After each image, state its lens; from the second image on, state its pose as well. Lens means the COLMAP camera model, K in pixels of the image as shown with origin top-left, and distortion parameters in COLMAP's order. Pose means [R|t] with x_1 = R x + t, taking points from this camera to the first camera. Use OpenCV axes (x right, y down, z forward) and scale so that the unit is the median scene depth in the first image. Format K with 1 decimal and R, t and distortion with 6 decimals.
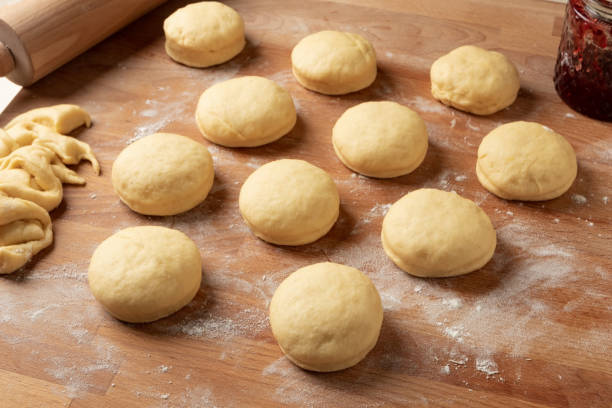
lens RADIAL K [[1136.1, 0, 306.0], [0, 1136.1, 204.0], [0, 0, 1]] dist [-0.171335, 0.088279]
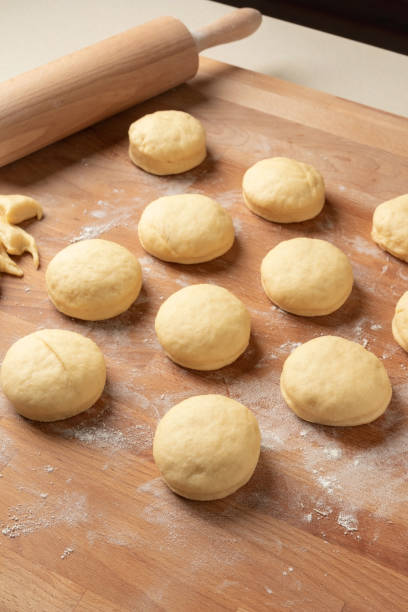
lens RADIAL K [[1136.1, 0, 204.0], [0, 1136.1, 306.0], [0, 0, 1]] dist [-0.171335, 0.088279]
pose [[0.977947, 0.159924, -0.134327, 0.125160], [-0.151012, 0.985746, 0.074165, -0.099335], [0.144273, -0.052244, 0.988158, -0.033452]]
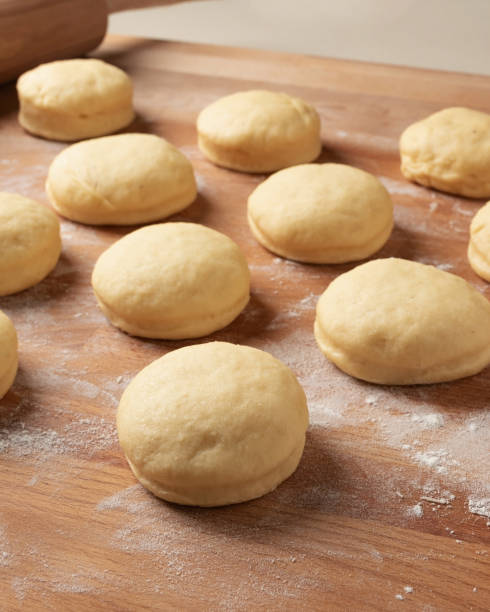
lens RADIAL K [[1294.1, 0, 263.6], [0, 1294.1, 305.5], [0, 0, 1]] dist [-0.106133, -0.219764]
pose [[0.999587, 0.019914, -0.020735, 0.052533], [-0.024140, 0.973076, -0.229219, 0.178069], [0.015612, 0.229624, 0.973154, 0.304559]]
